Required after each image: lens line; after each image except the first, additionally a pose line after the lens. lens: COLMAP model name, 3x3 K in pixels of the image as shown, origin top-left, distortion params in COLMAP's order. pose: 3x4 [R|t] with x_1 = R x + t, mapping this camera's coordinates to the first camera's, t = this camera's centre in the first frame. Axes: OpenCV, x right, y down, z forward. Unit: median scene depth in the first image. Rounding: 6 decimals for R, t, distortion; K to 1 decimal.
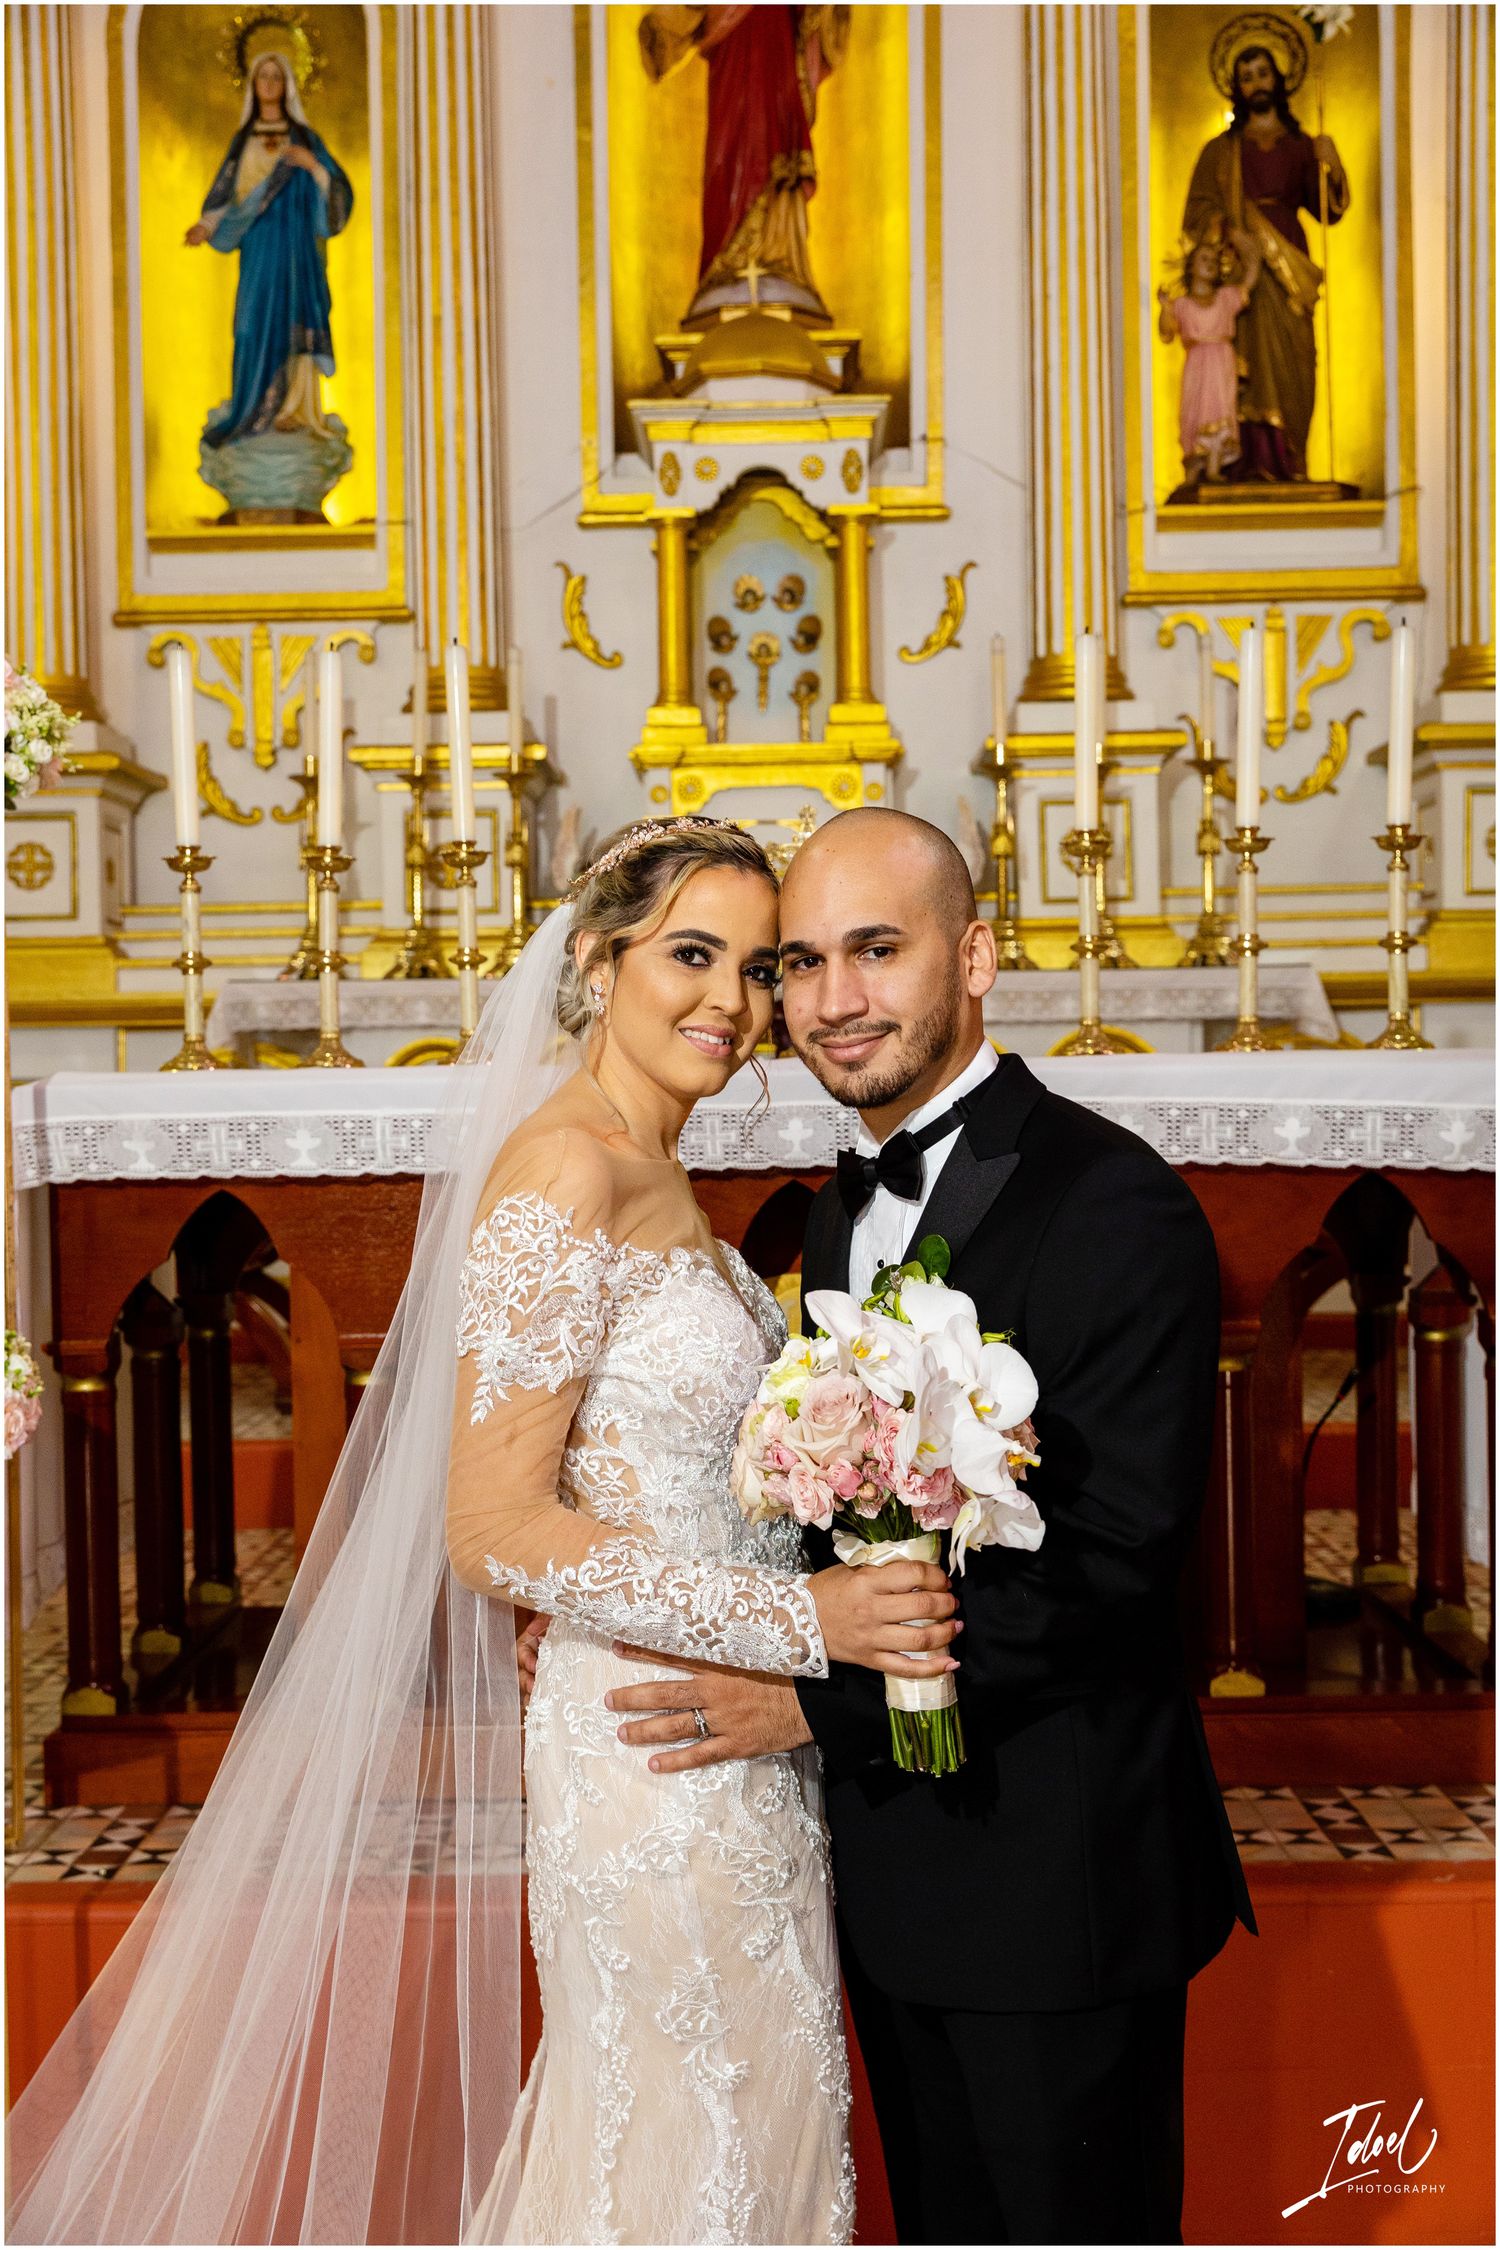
lens RADIAL K [[2481.5, 0, 750.0], [0, 2481.5, 1125.0], [0, 0, 1]] dist [0.012633, 0.007799]
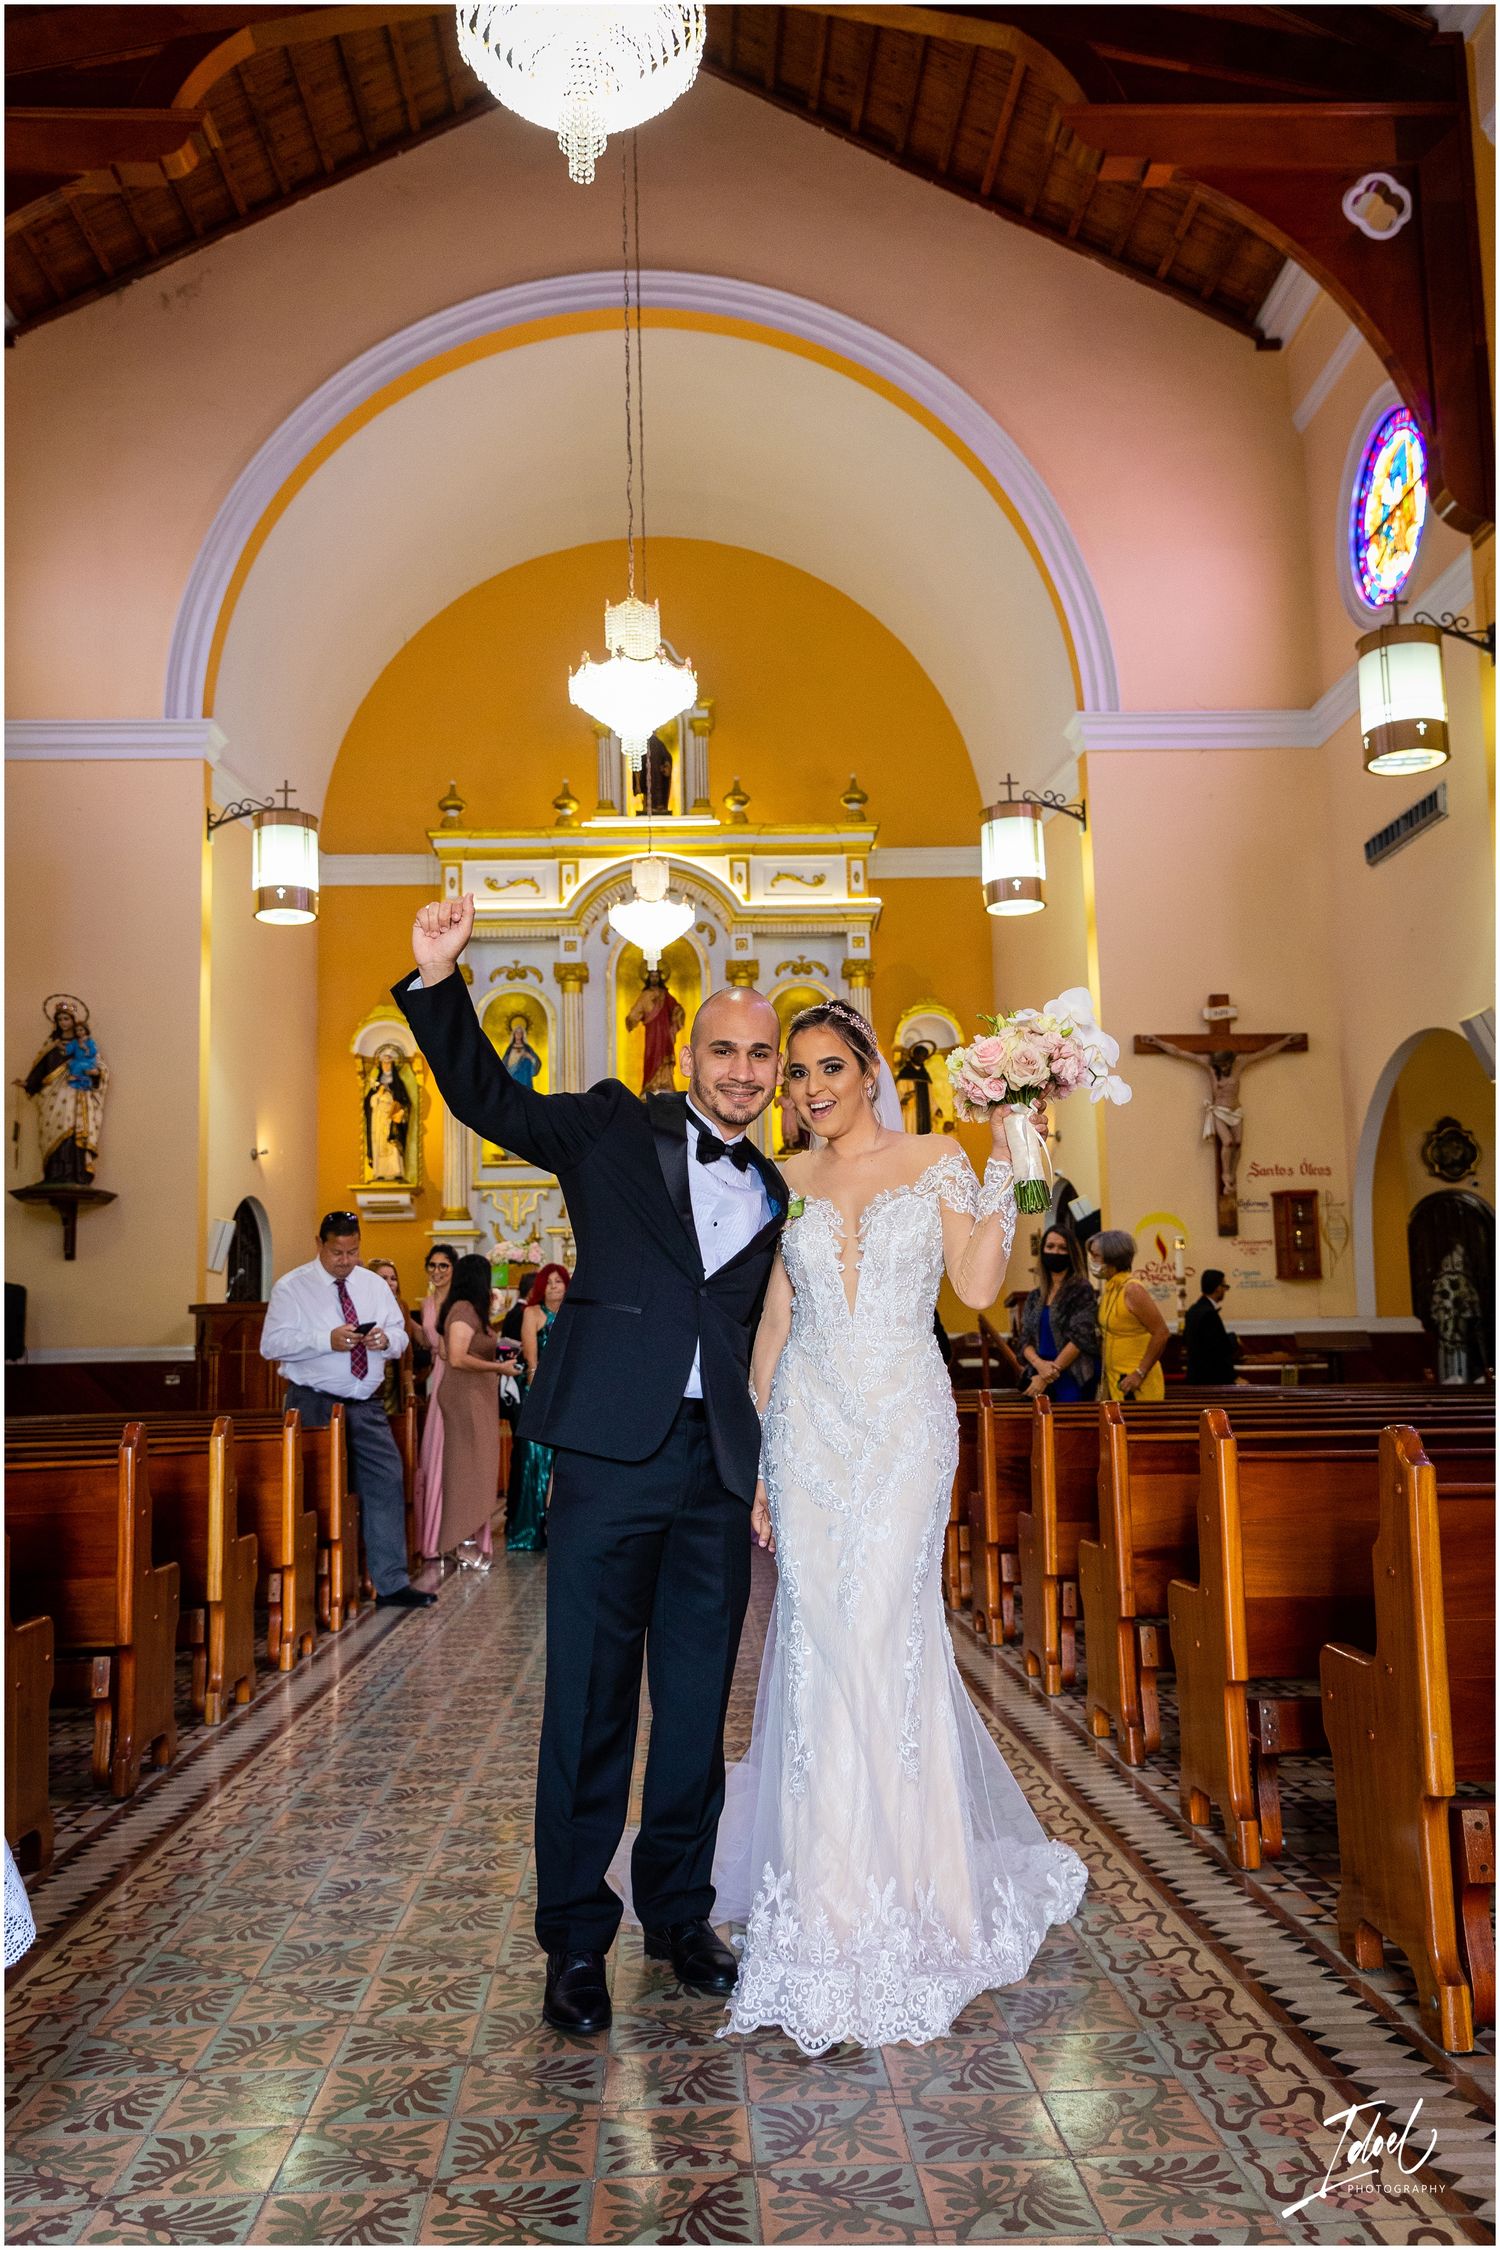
lens RADIAL K [[1793.6, 0, 751.4], [0, 1793.6, 1140.6], [0, 0, 1]] dist [0.104267, 0.003163]
pose [[0.999165, -0.000875, 0.040854, 0.029550], [0.006552, 0.990267, -0.139030, 0.080524], [-0.040335, 0.139181, 0.989445, -1.494990]]
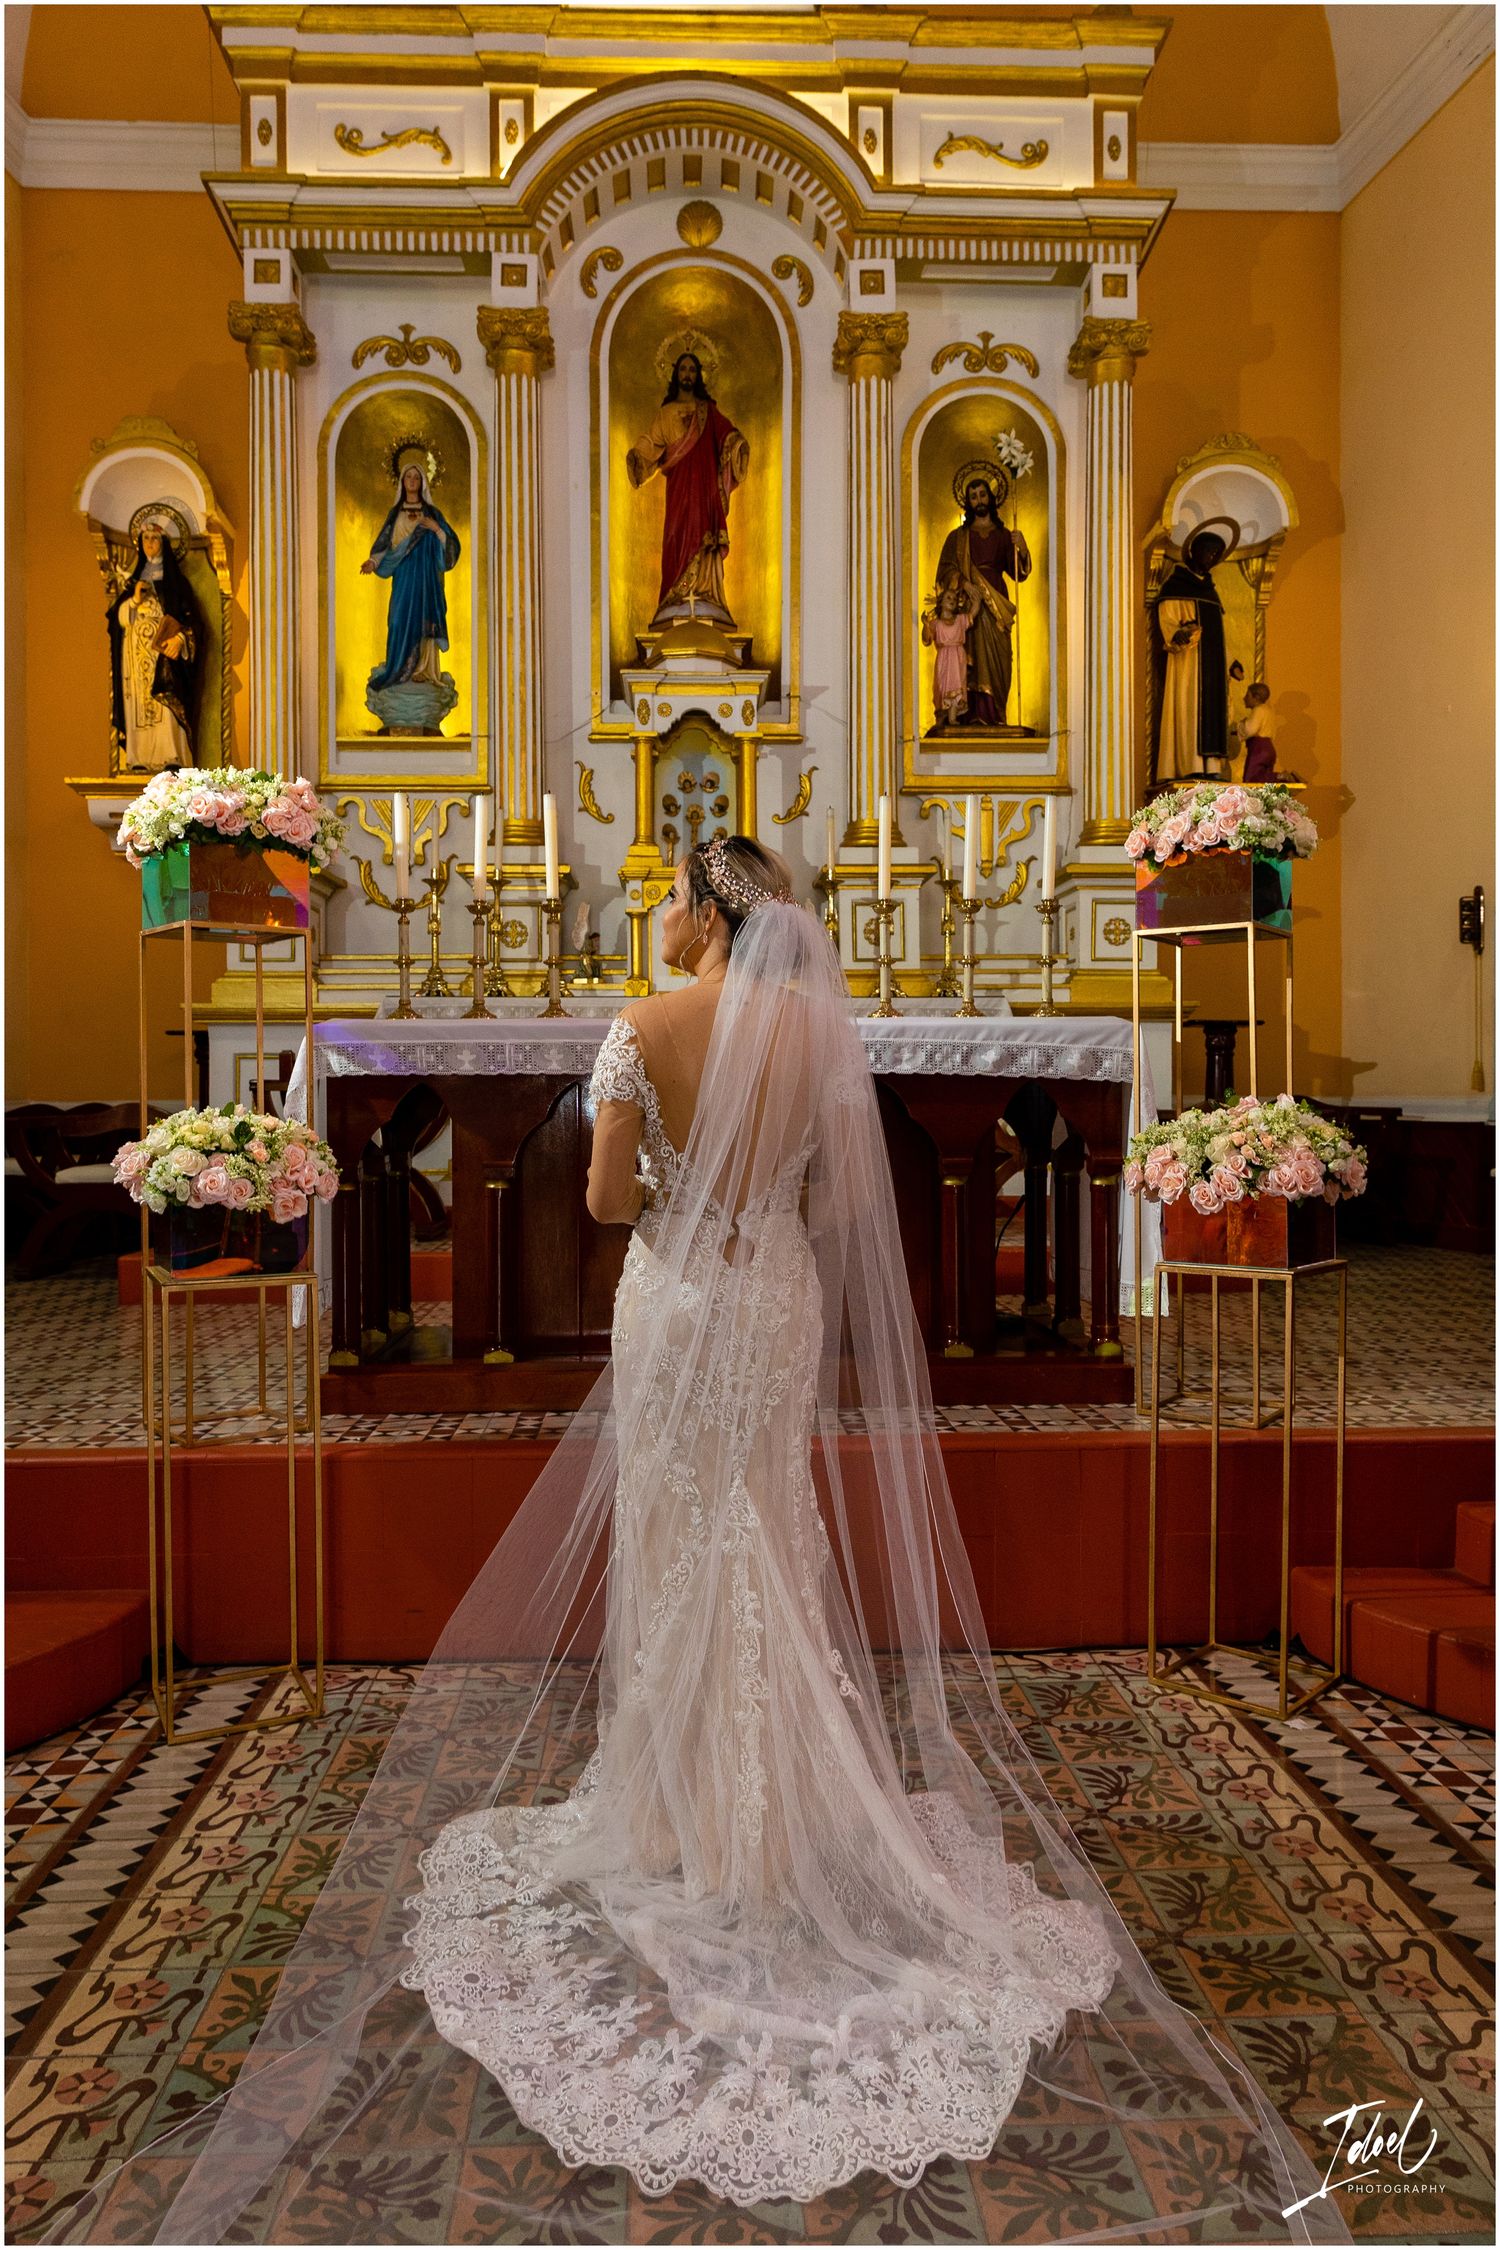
lens RADIAL K [[1522.1, 0, 746.6], [0, 1522.1, 1099.9], [0, 0, 1]] dist [0.010200, -0.005276]
pose [[0.998557, 0.012070, 0.052336, -0.011945], [-0.011434, 0.999857, -0.012427, 0.021095], [-0.052478, 0.011811, 0.998552, -0.063432]]
